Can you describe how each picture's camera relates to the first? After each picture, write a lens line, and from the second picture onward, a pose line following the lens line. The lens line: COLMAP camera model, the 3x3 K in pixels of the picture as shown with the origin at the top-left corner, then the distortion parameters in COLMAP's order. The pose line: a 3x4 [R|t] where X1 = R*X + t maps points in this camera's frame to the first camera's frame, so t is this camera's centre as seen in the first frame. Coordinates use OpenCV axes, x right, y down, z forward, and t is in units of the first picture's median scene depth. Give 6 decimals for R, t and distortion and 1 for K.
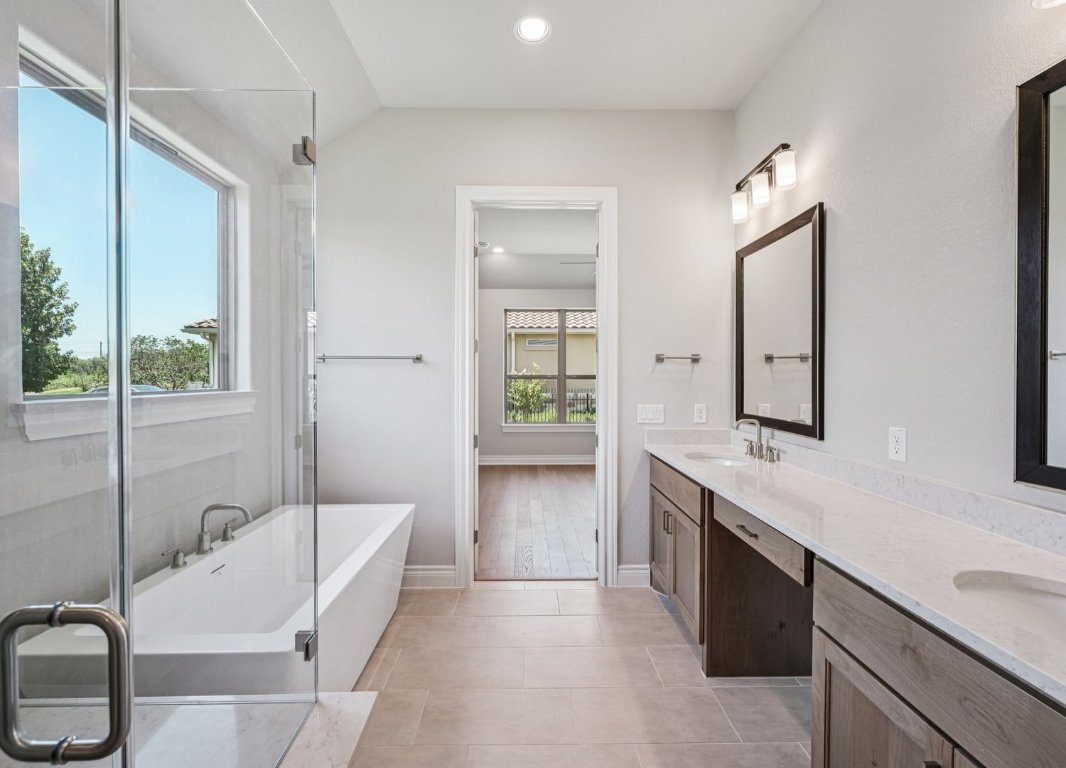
lens RADIAL K [[463.1, 0, 536.3], [0, 463.1, 380.4], [0, 0, 1]] dist [-0.018297, -0.000036]
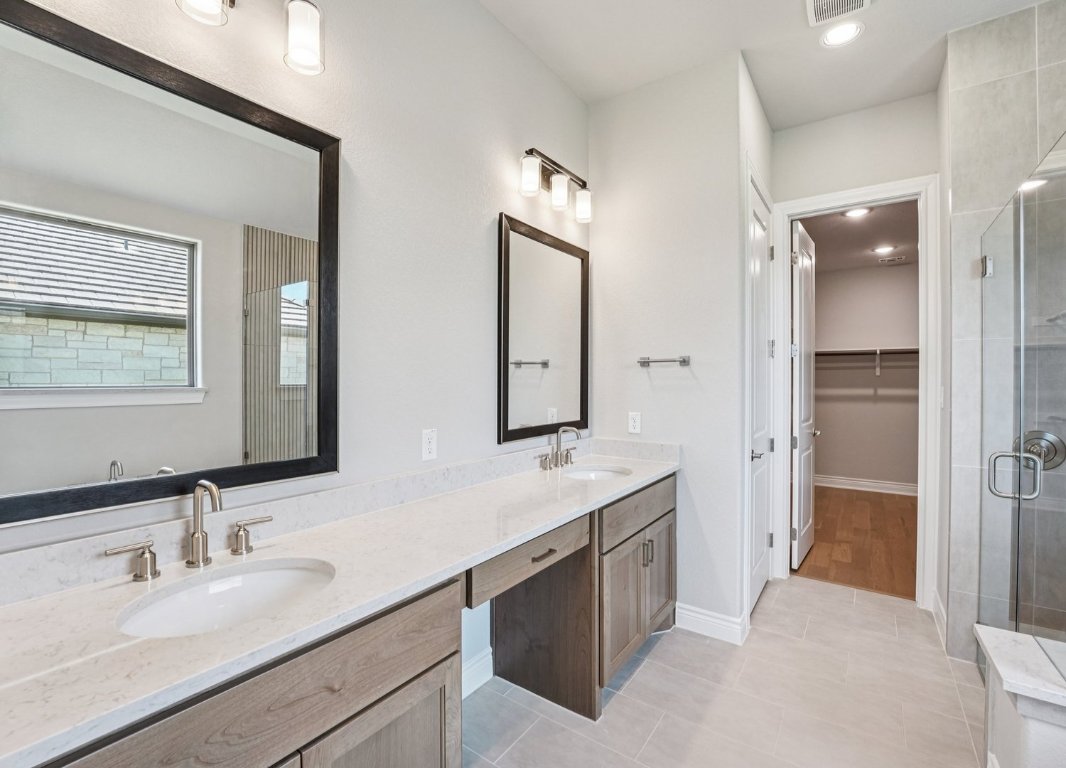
lens RADIAL K [[470.3, 0, 533.0], [0, 470.3, 384.0], [0, 0, 1]] dist [-0.001949, -0.000040]
pose [[-0.801729, -0.005472, 0.597663, -0.069637], [0.002489, 0.999919, 0.012492, -0.017252], [-0.597683, 0.011503, -0.801650, 1.781399]]
